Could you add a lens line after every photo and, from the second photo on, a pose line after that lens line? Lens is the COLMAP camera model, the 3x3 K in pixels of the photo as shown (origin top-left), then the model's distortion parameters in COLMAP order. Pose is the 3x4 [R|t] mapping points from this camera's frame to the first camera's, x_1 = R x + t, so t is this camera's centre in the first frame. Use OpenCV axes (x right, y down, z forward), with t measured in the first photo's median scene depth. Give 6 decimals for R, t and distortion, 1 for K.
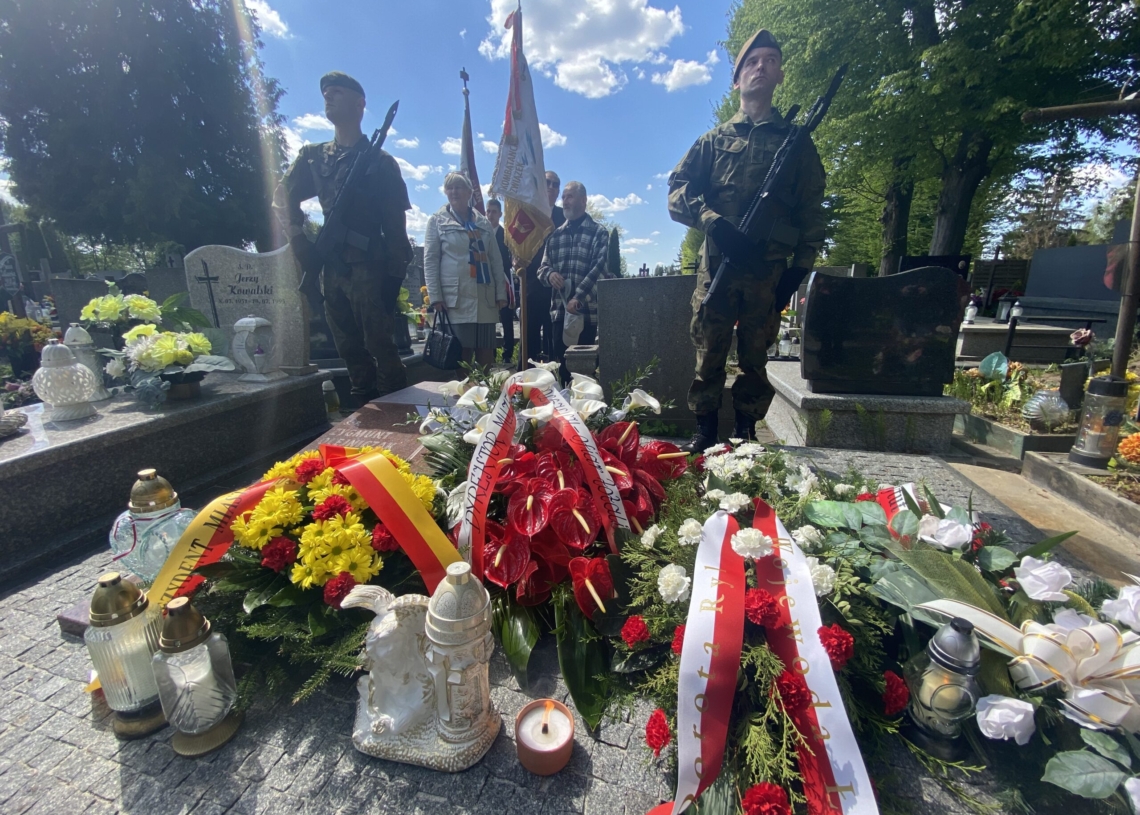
lens RADIAL K [[462.6, 0, 570.0], [0, 462.6, 407.5], [0, 0, 1]] dist [0.011906, -0.017585]
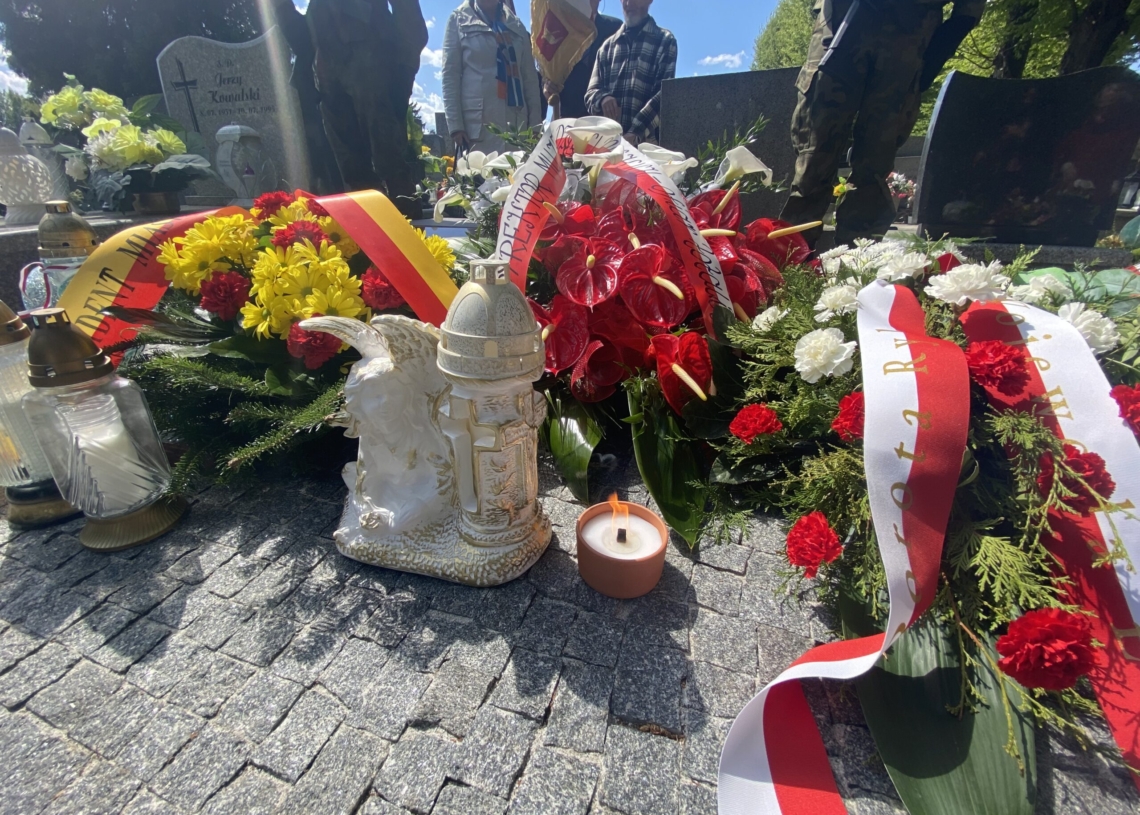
lens RADIAL K [[472.8, 0, 571.8], [0, 472.8, 408.4], [0, 0, 1]] dist [0.013296, -0.018197]
pose [[0.998003, 0.038084, -0.050404, -0.095919], [-0.028589, 0.983754, 0.177233, 0.393170], [0.056335, -0.175438, 0.982877, 0.369086]]
